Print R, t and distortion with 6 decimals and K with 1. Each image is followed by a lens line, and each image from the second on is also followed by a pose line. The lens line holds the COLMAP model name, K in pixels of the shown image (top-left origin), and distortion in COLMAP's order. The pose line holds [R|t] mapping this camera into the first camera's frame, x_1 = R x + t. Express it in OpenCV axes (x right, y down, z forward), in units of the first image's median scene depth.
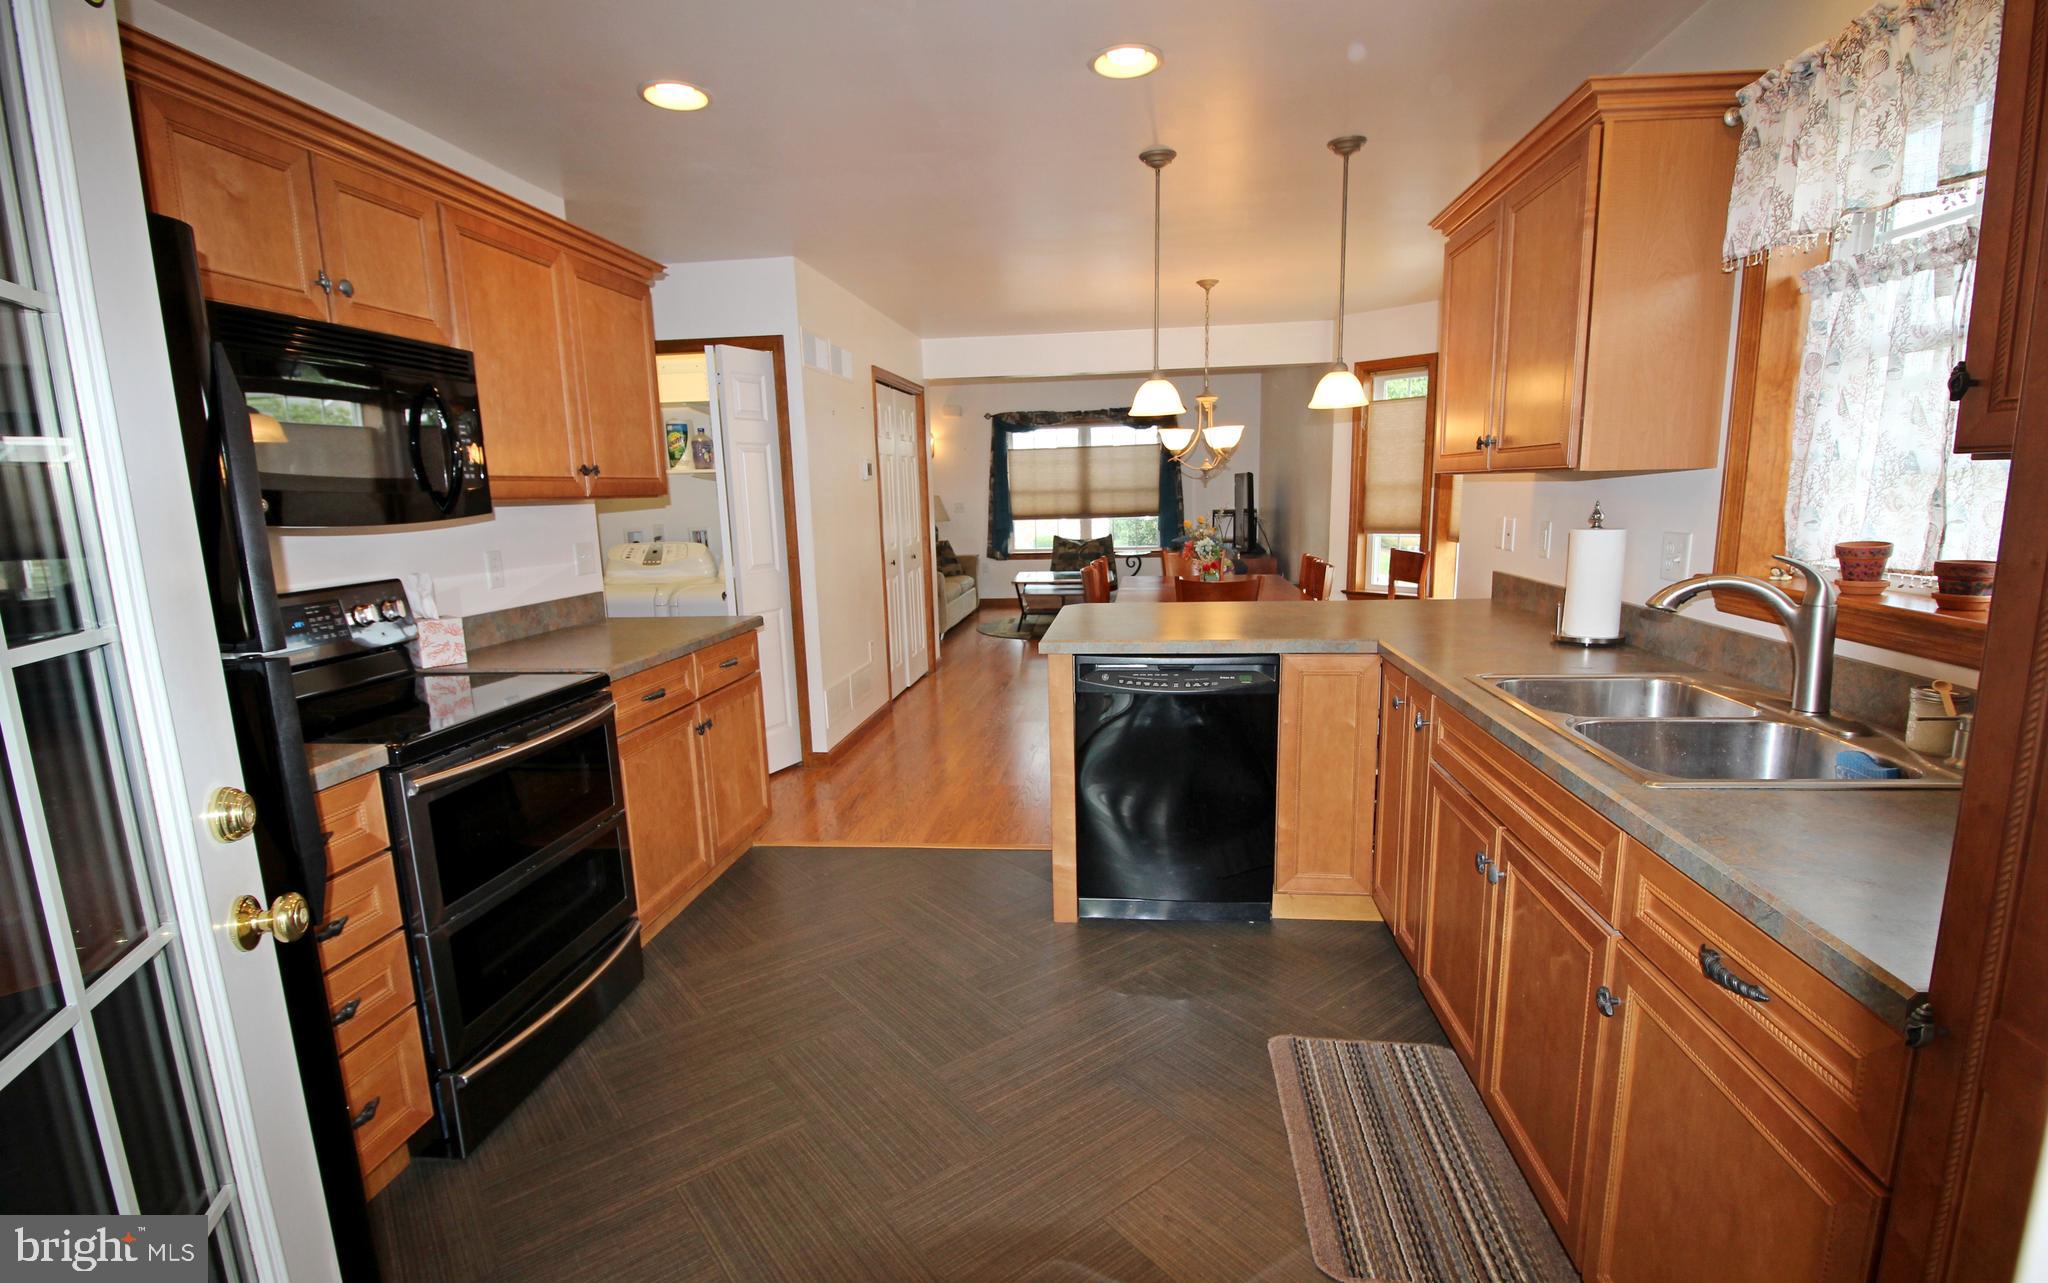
lens RADIAL K [[953.3, 0, 1034.5], [0, 953.3, 675.5], [0, 0, 1]] dist [-0.013353, -0.002371]
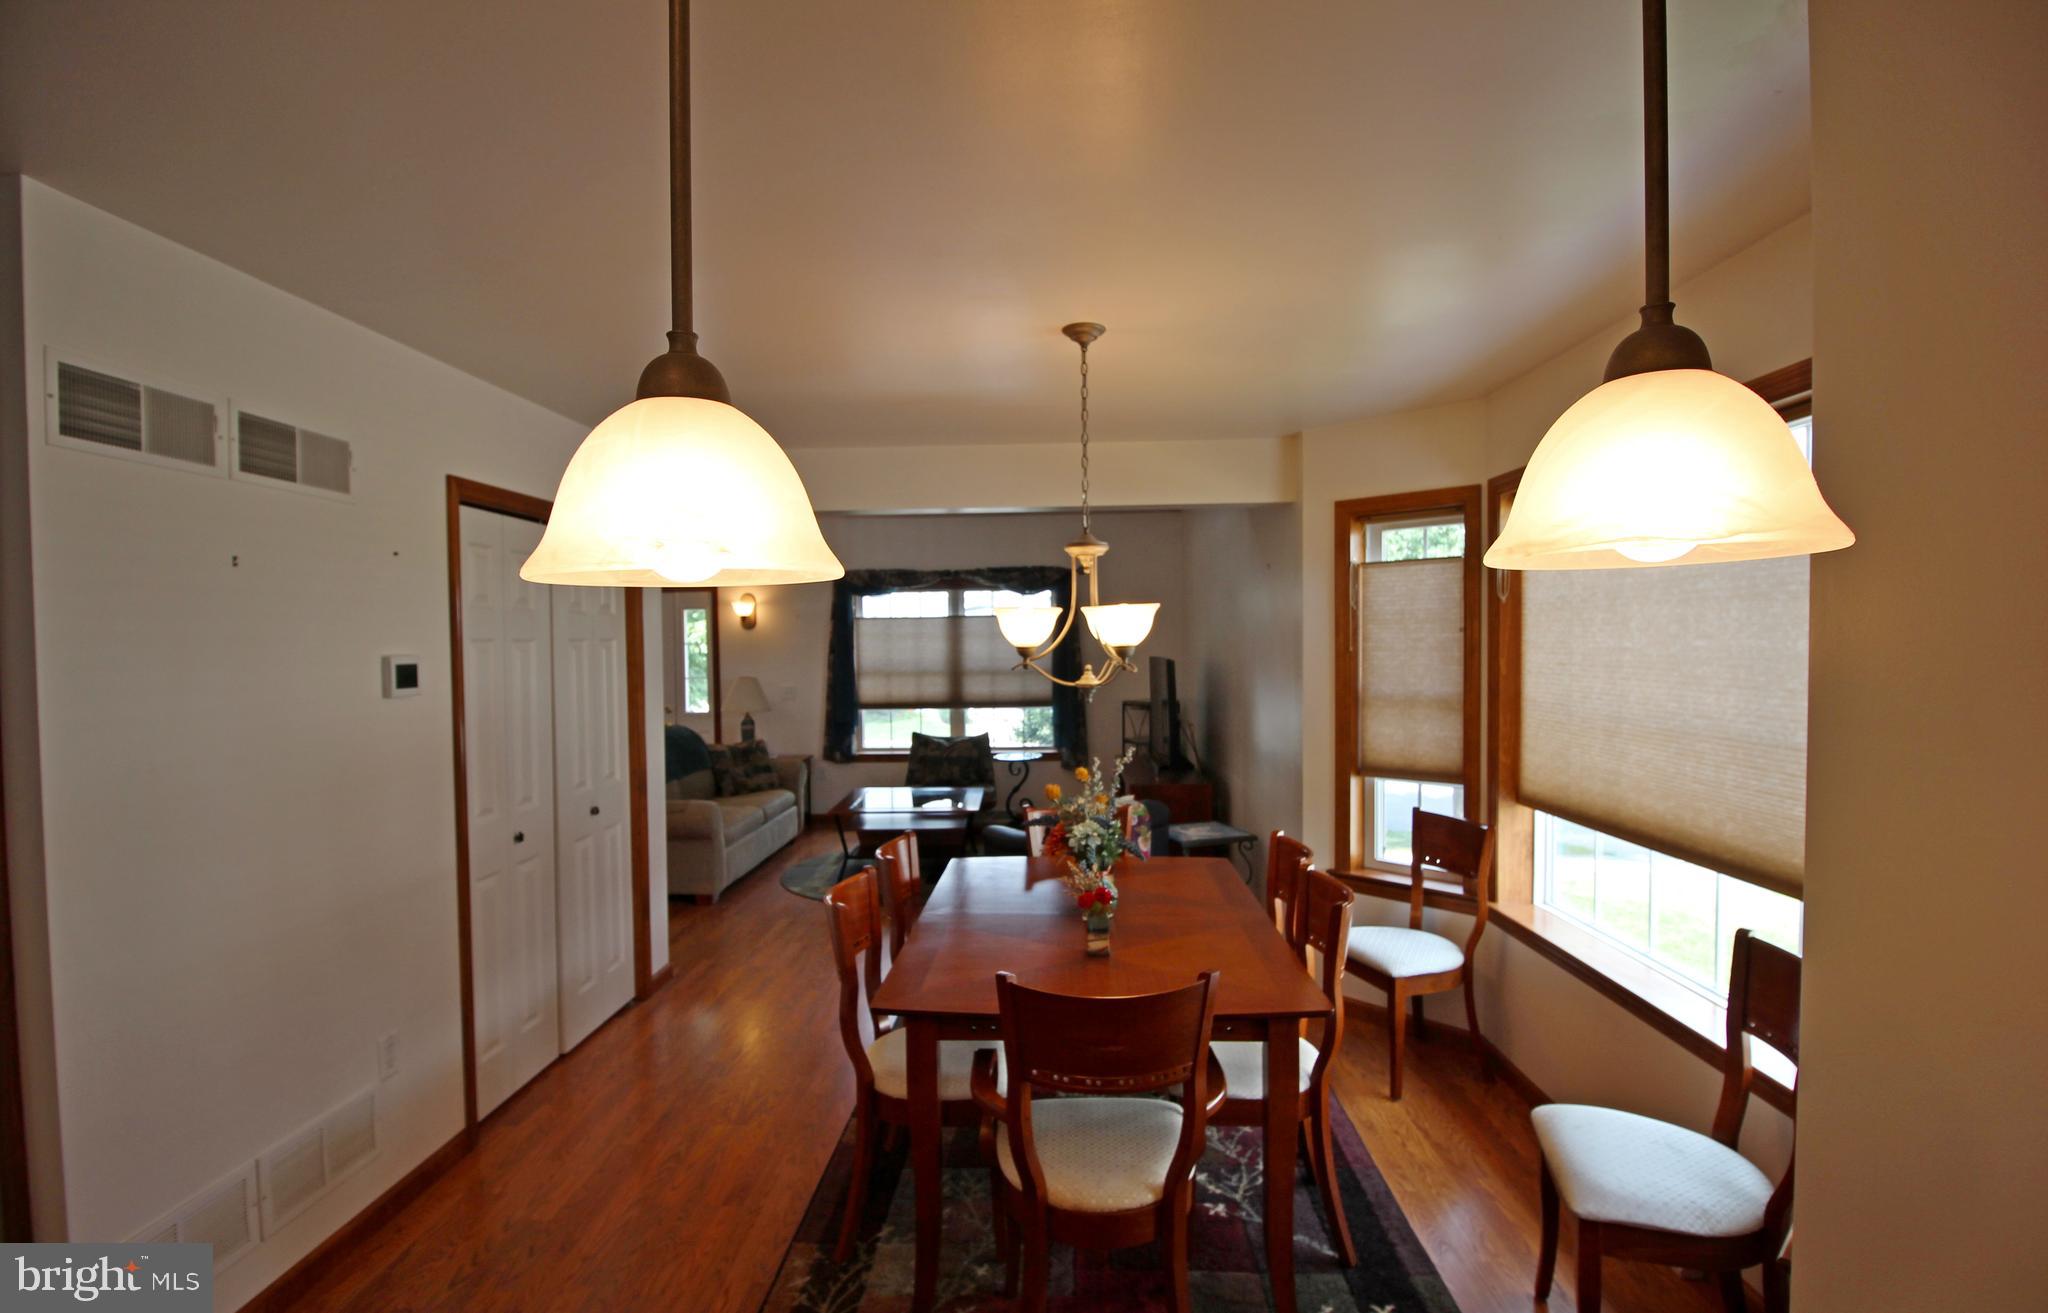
lens RADIAL K [[958.6, 0, 1034.6], [0, 958.6, 671.0], [0, 0, 1]] dist [0.001013, 0.000060]
pose [[0.996775, 0.011283, 0.079452, 0.132127], [0.002068, 0.986126, -0.165985, -0.165191], [-0.080223, 0.165614, 0.982922, 0.590423]]
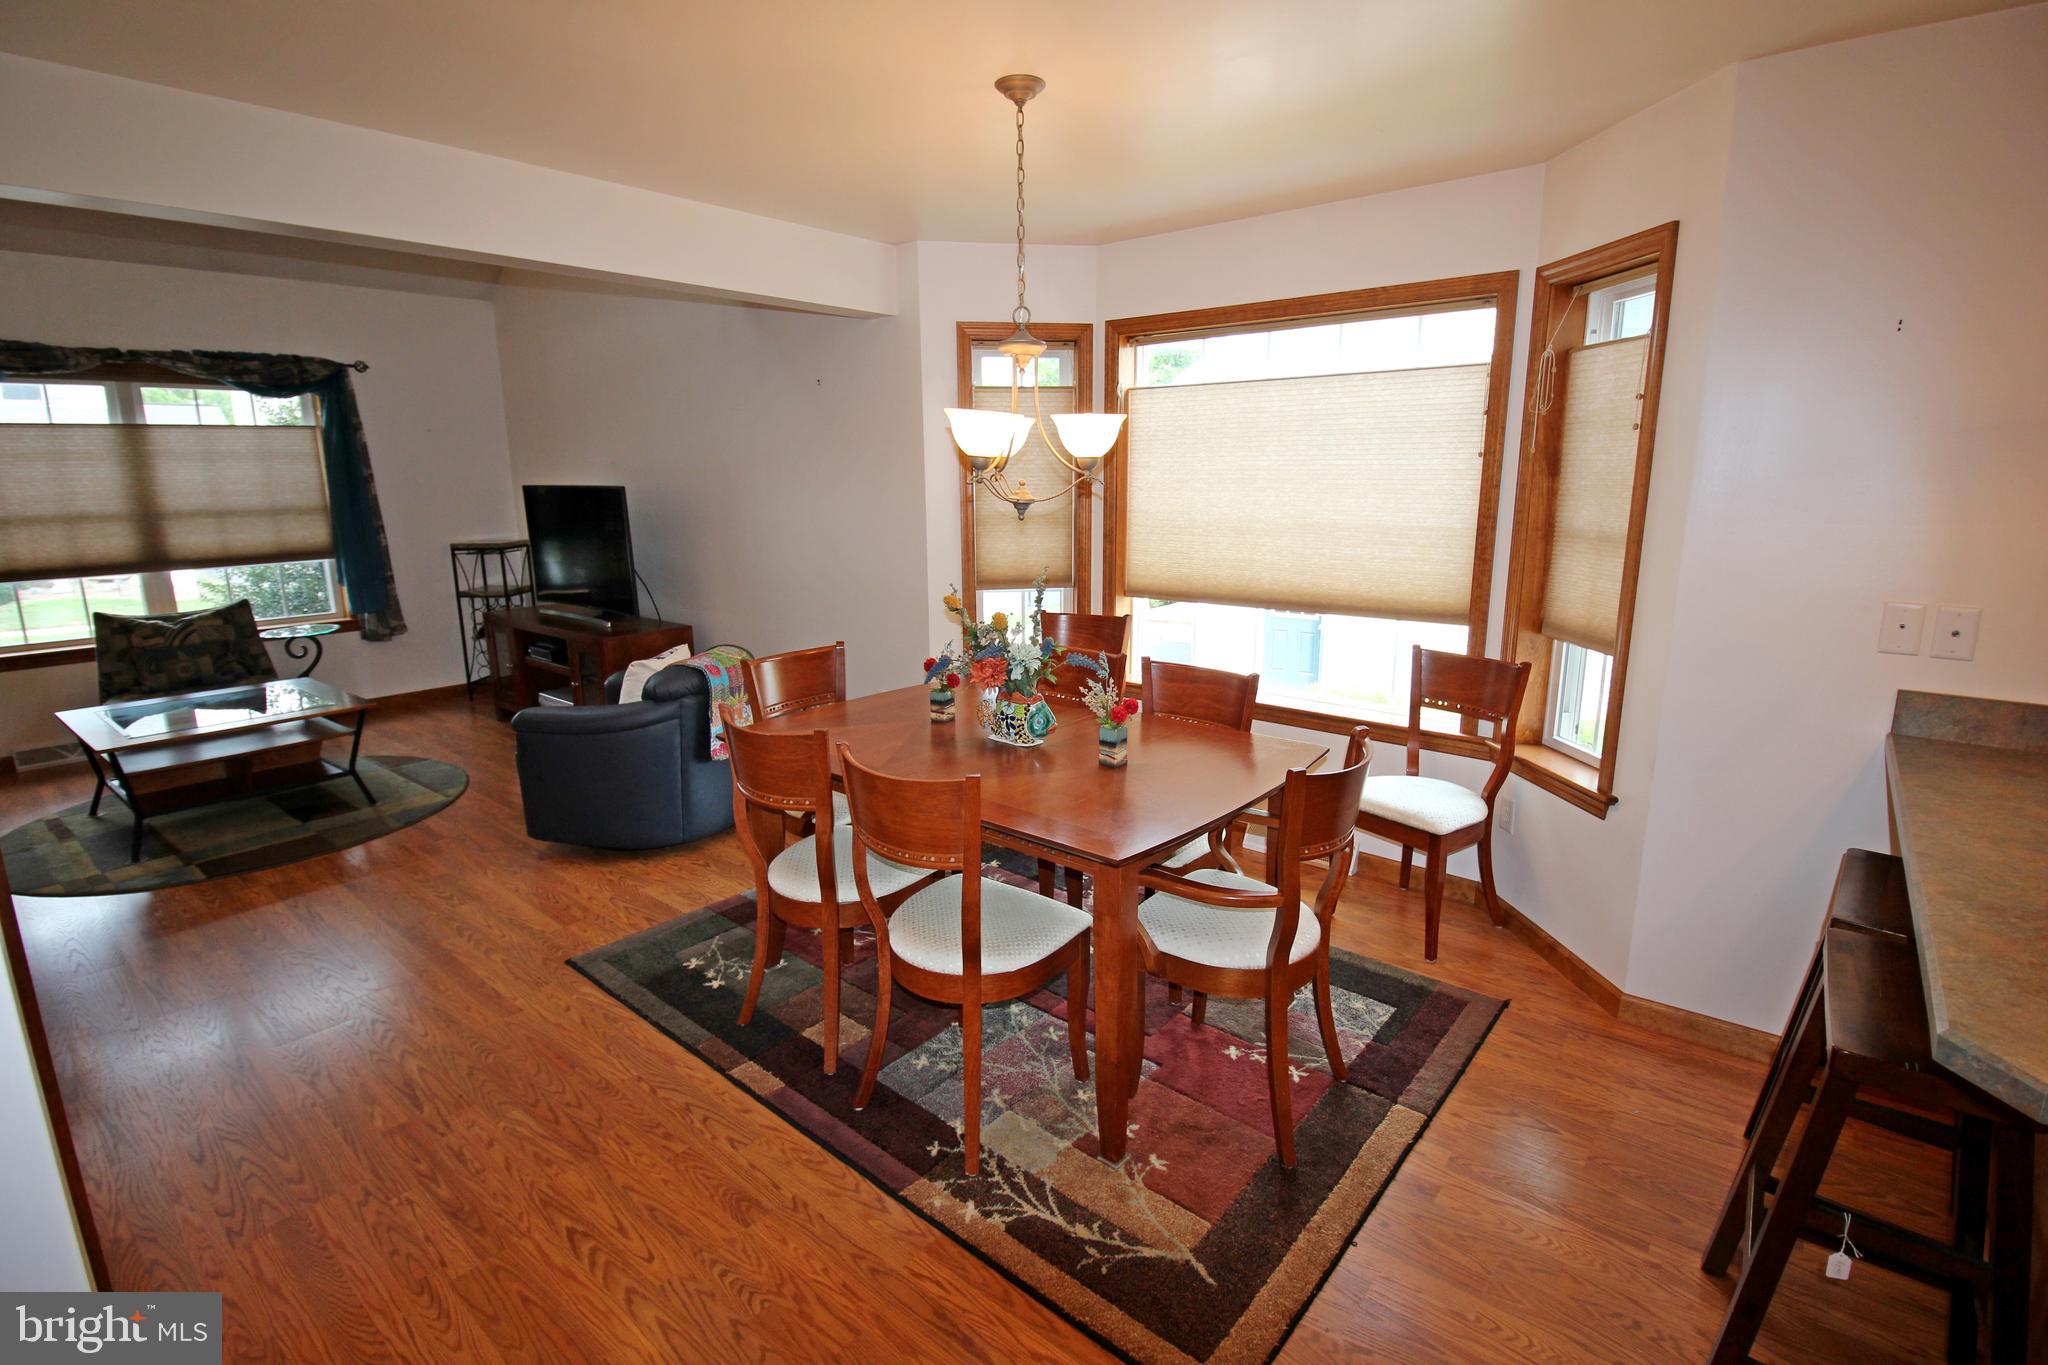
lens RADIAL K [[950.3, 0, 1042.2], [0, 950.3, 665.0], [0, 0, 1]] dist [-0.001862, -0.011251]
pose [[0.546698, -0.145153, 0.824652, -0.252486], [0.153274, 0.985567, 0.071865, -0.199898], [-0.823182, 0.087110, 0.561056, 0.869556]]
